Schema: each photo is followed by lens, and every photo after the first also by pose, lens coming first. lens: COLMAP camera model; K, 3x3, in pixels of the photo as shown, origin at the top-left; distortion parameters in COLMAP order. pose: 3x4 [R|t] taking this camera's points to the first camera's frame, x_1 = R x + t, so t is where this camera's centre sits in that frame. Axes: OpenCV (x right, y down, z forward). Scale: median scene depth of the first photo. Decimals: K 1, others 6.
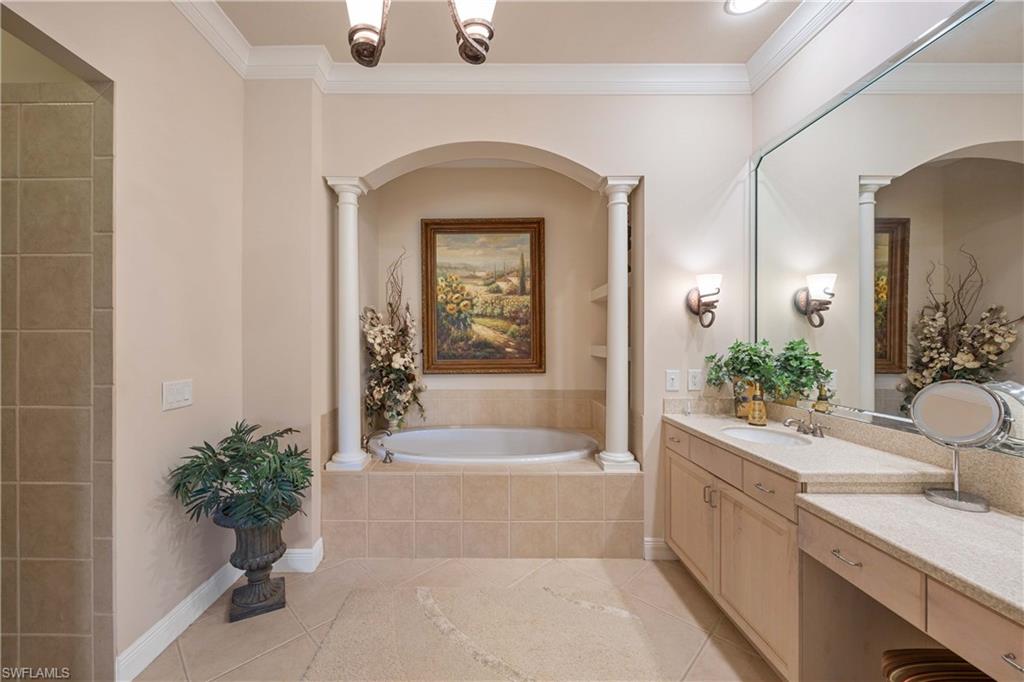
lens RADIAL K [[394.1, 0, 511.6], [0, 394.1, 341.5], [0, 0, 1]] dist [-0.002249, 0.000021]
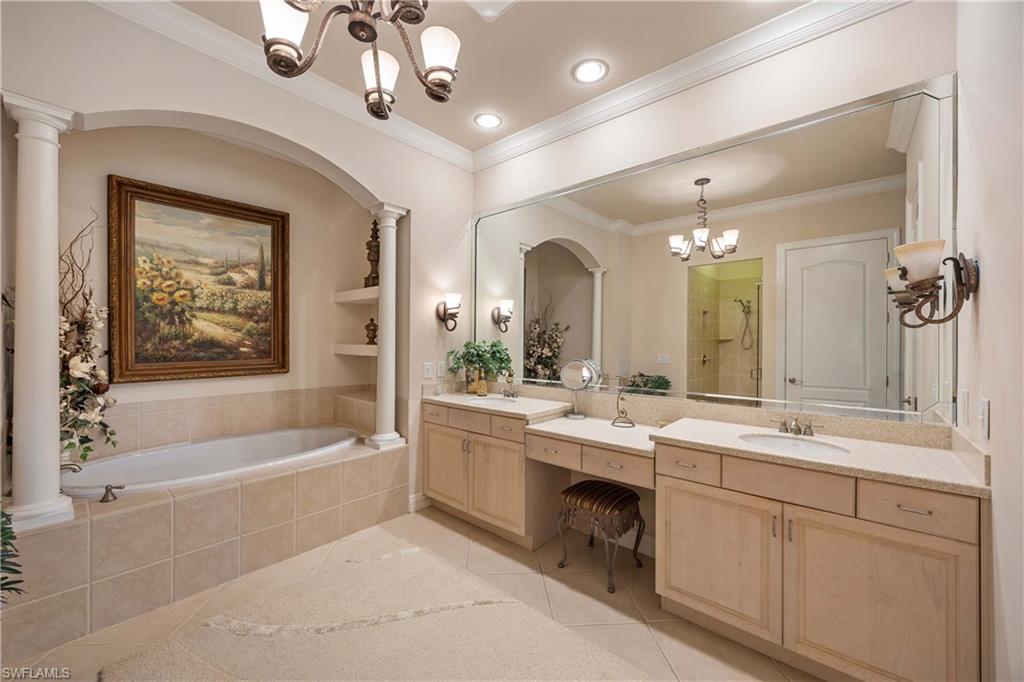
lens RADIAL K [[394.1, 0, 513.4], [0, 394.1, 341.0], [0, 0, 1]] dist [-0.002249, 0.000021]
pose [[0.653353, 0.002397, 0.757049, -0.397324], [-0.003584, 0.999994, -0.000073, -0.000320], [-0.757045, -0.002666, 0.653358, -0.076730]]
